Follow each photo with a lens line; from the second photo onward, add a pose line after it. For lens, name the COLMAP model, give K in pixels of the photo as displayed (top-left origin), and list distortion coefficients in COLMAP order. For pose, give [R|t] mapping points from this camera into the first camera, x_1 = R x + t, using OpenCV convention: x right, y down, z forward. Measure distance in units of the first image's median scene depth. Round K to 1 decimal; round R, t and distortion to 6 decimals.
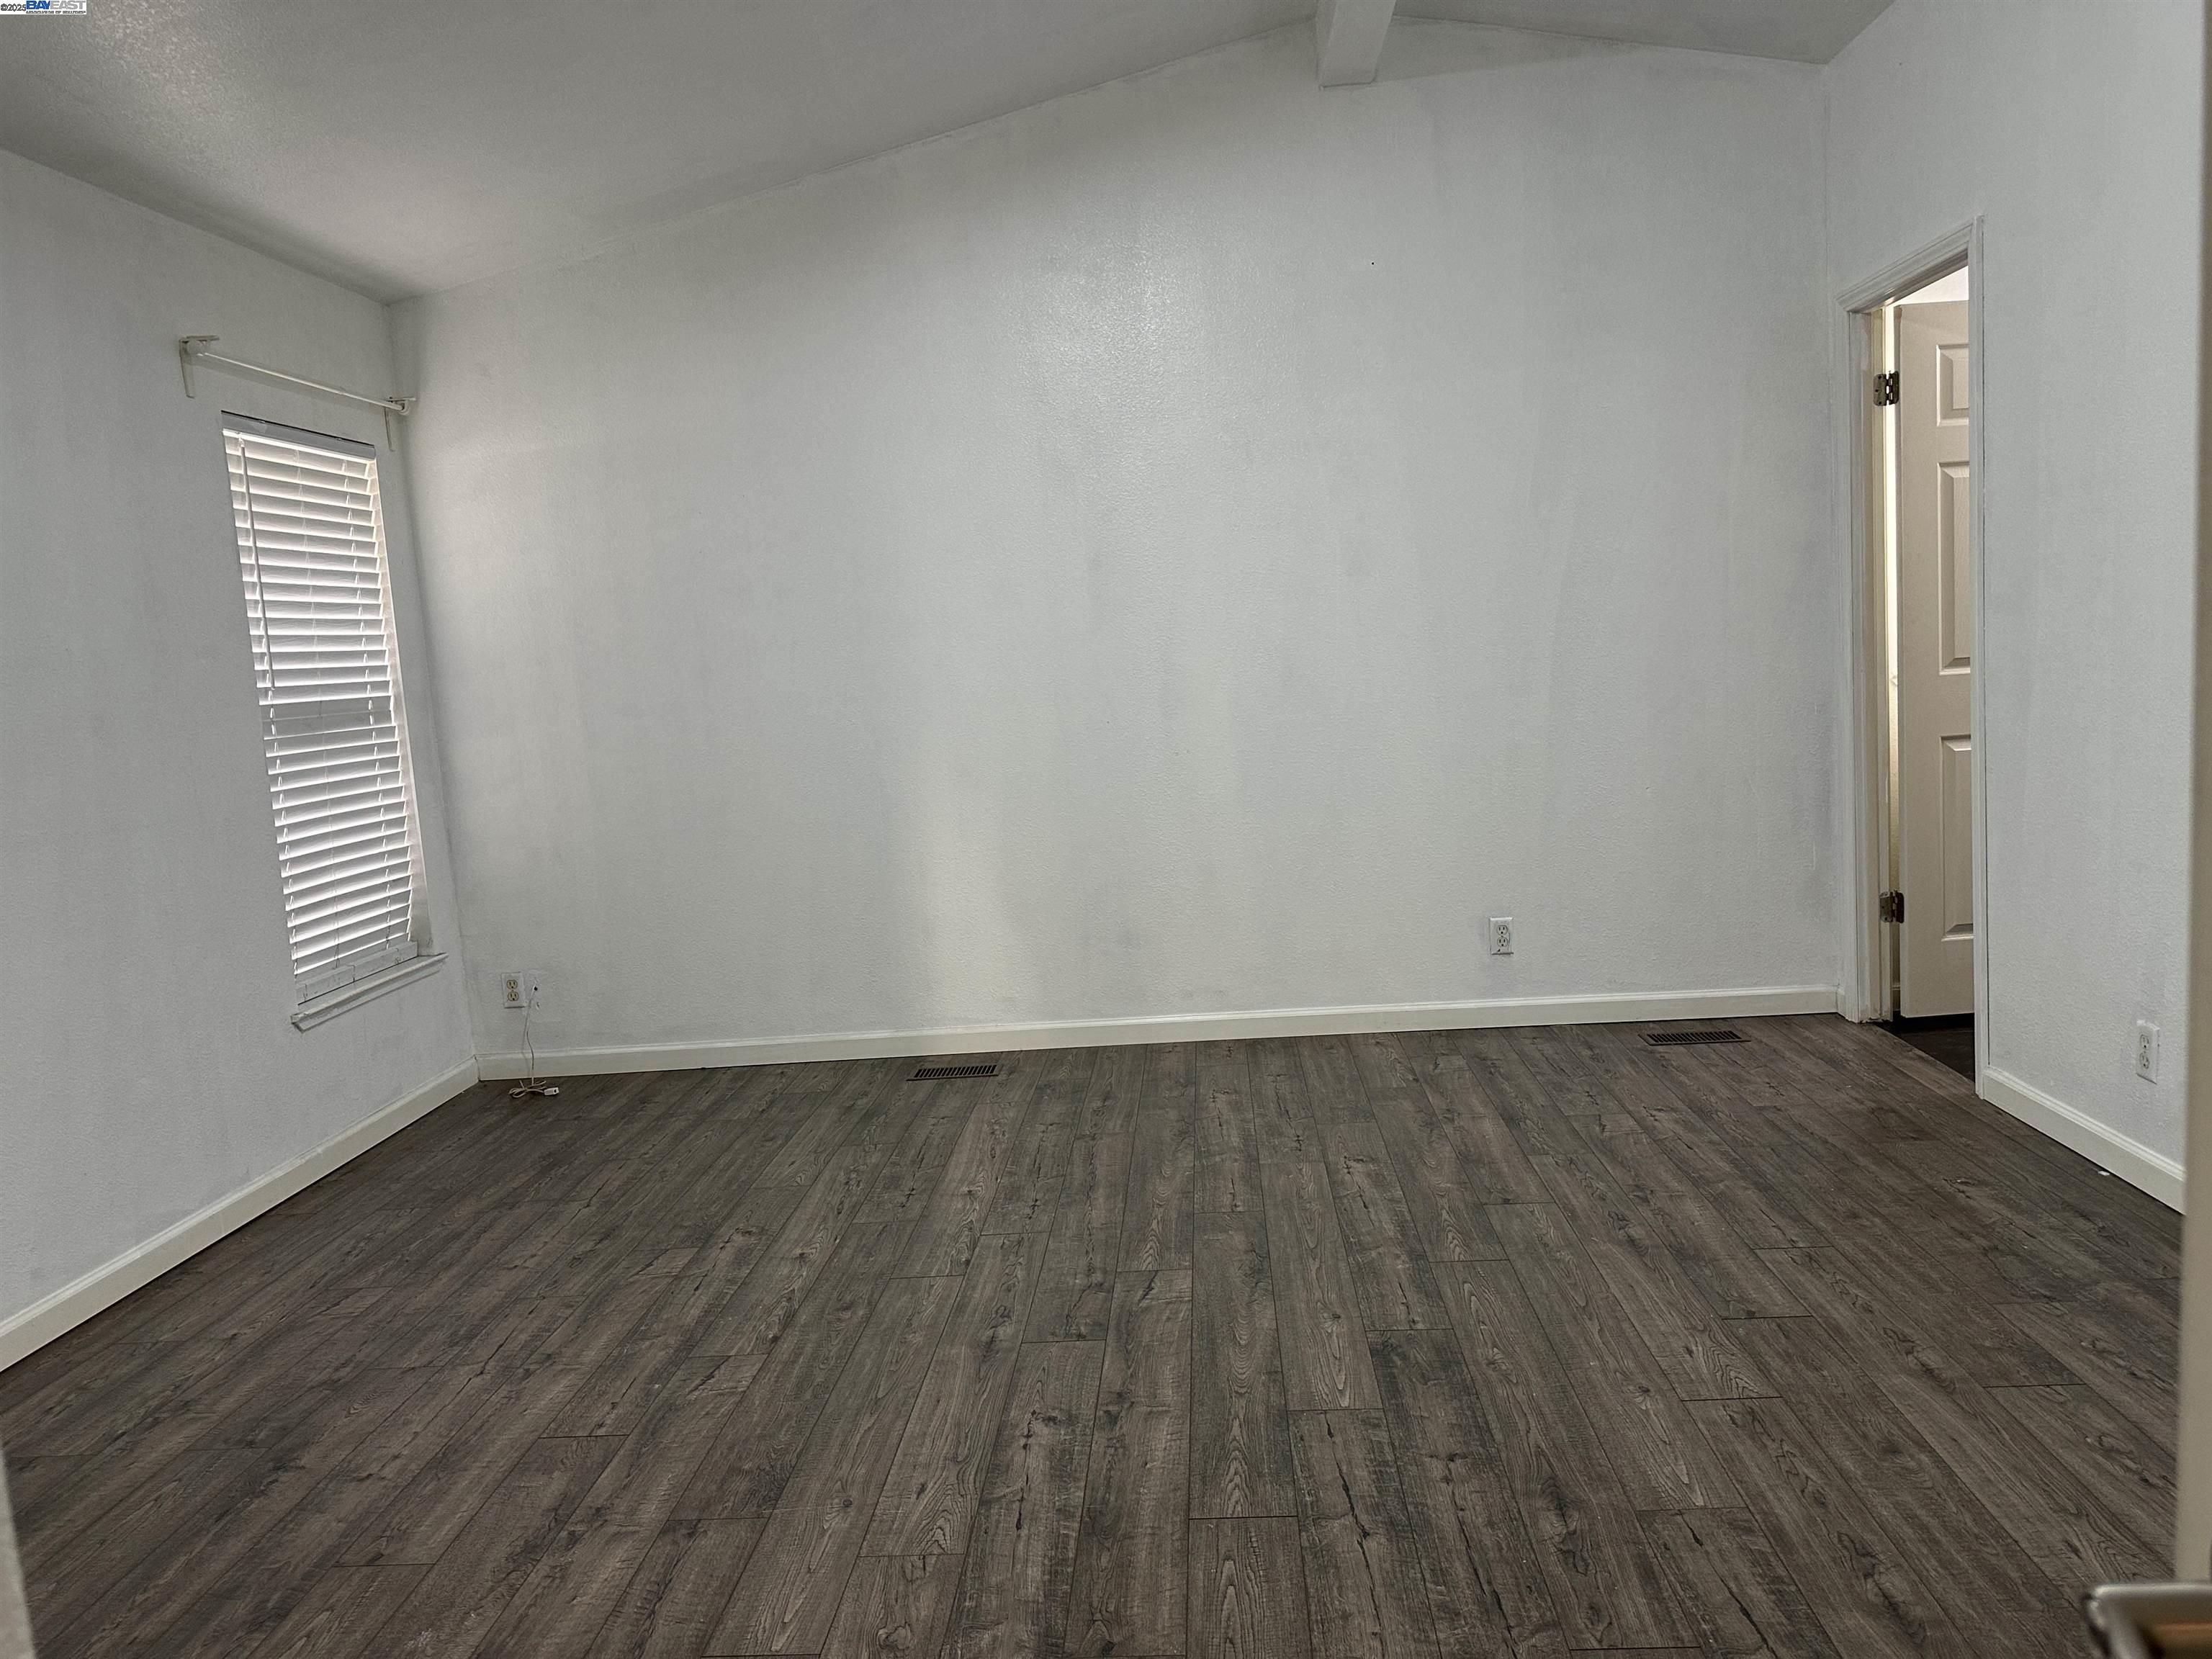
lens RADIAL K [[1578.5, 0, 1106.6], [0, 1578.5, 822.2], [0, 0, 1]] dist [0.146411, -0.203016]
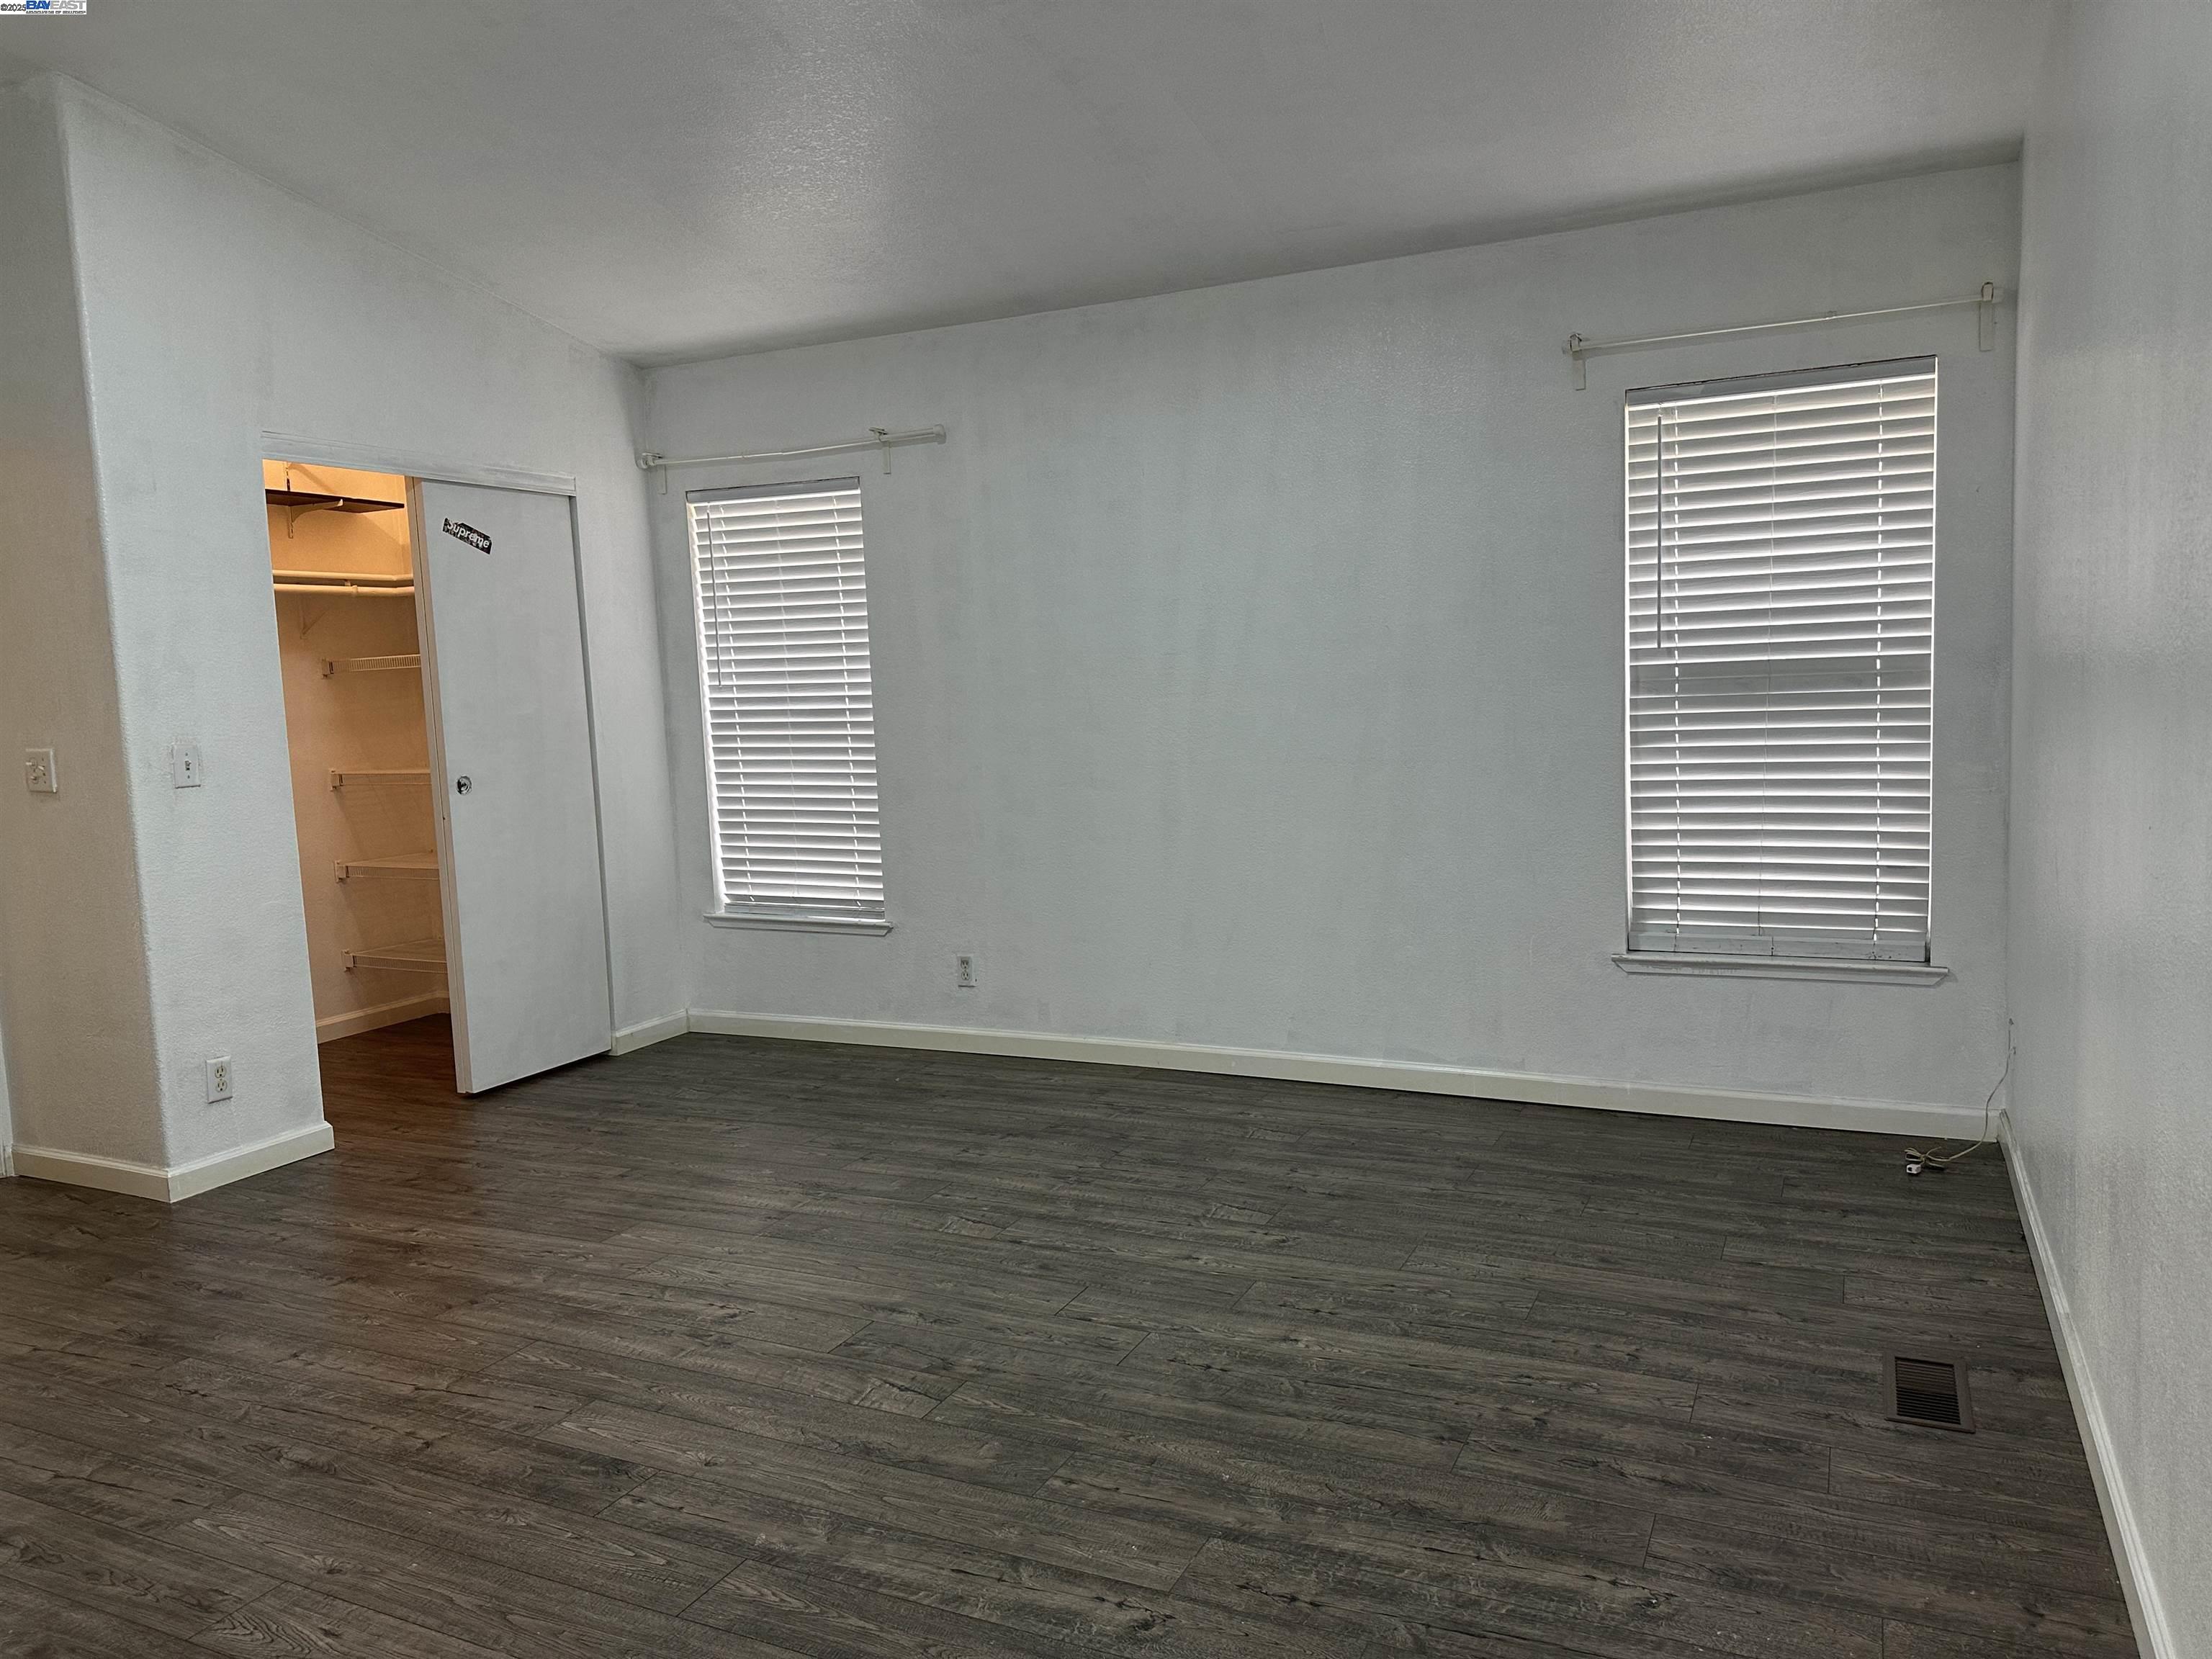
lens RADIAL K [[1578.8, 0, 1103.7], [0, 1578.8, 834.1], [0, 0, 1]] dist [0.032826, -0.032150]
pose [[-0.385313, 0.175693, -0.905906, 0.655235], [-0.039170, 0.977709, 0.206279, -0.186876], [0.921954, 0.114966, -0.369842, 1.217788]]
